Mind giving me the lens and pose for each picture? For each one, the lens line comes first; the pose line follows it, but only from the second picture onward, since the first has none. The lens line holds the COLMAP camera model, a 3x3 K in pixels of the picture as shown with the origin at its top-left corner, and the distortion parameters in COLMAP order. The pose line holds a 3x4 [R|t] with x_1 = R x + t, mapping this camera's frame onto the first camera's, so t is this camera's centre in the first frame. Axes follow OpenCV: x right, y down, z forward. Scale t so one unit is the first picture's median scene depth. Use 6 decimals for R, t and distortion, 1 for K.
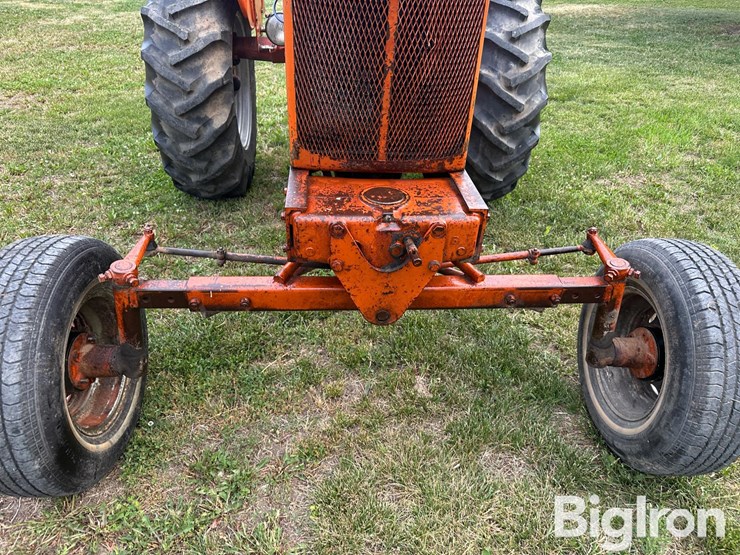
lens RADIAL K [[522.3, 0, 372.9], [0, 522.3, 280.3], [0, 0, 1]] dist [0.009360, -0.007707]
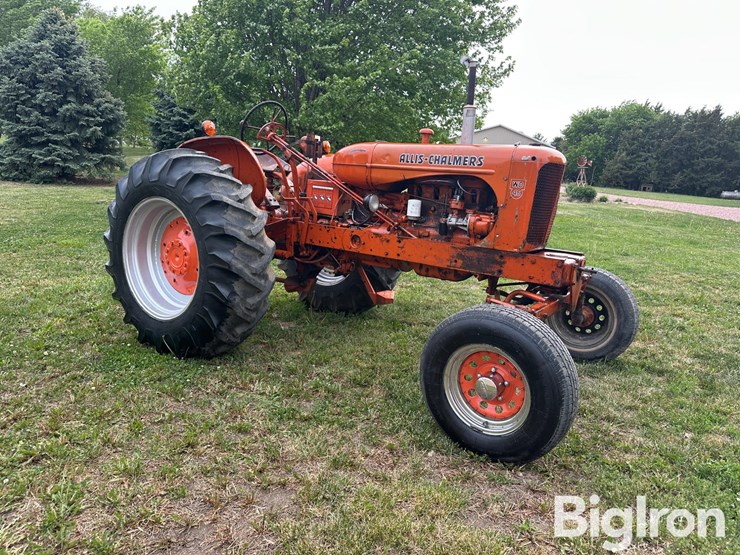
lens RADIAL K [[515.6, 0, 370.0], [0, 515.6, 273.2], [0, 0, 1]] dist [0.088174, -0.110792]
pose [[0.621954, -0.141777, 0.770112, -1.145630], [0.391594, 0.907978, -0.149098, -0.036270], [-0.678106, 0.394303, 0.620239, 0.077324]]
